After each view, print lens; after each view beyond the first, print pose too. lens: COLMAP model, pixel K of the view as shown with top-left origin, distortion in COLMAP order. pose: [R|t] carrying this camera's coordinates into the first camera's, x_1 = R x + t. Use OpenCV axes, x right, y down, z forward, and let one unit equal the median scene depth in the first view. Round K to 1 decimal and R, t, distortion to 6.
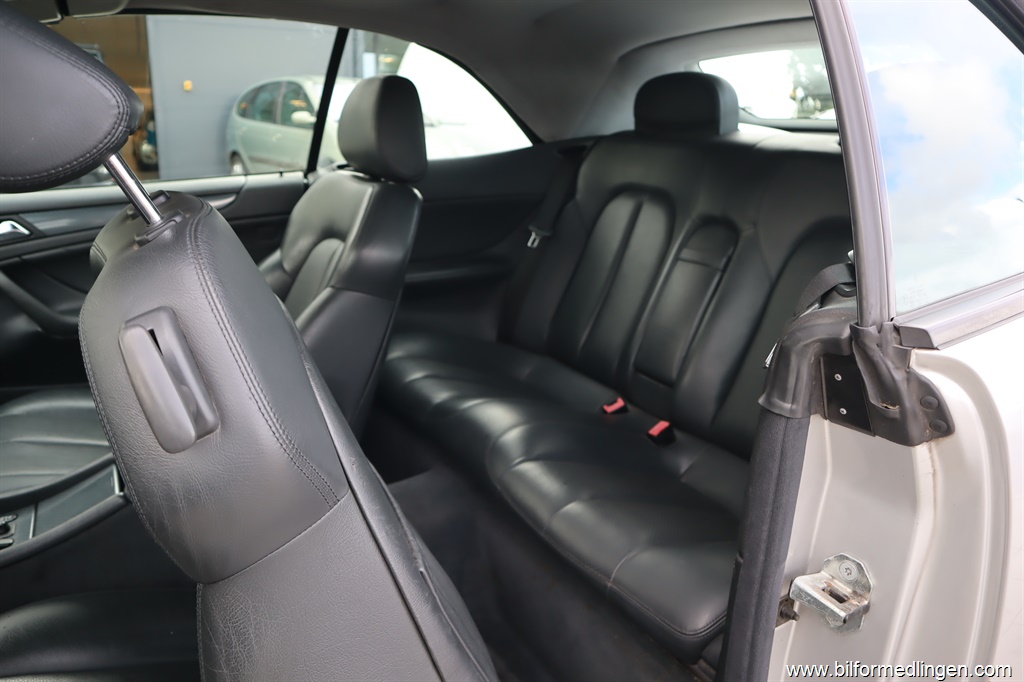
lens RADIAL K [[712.8, 0, 512.0], [0, 712.8, 341.0], [0, 0, 1]] dist [-0.116924, 0.069978]
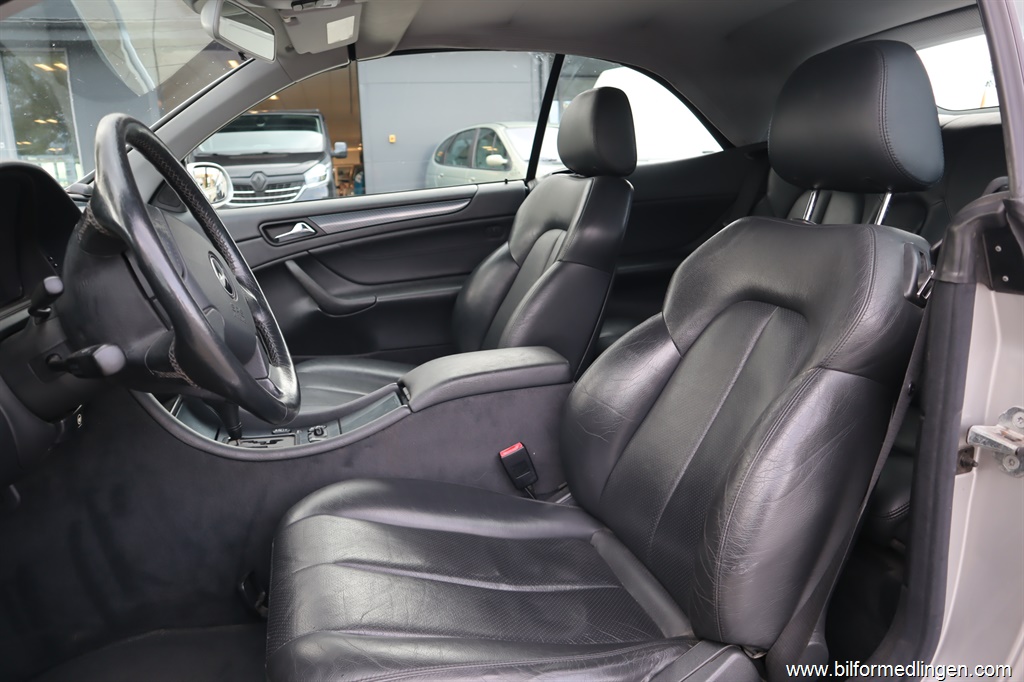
lens RADIAL K [[712.8, 0, 512.0], [0, 712.8, 341.0], [0, 0, 1]] dist [-0.116924, 0.069978]
pose [[0.968485, -0.006586, -0.248987, -0.030373], [-0.008386, 0.998221, -0.059023, 0.117175], [0.248932, 0.059251, 0.966707, -0.158116]]
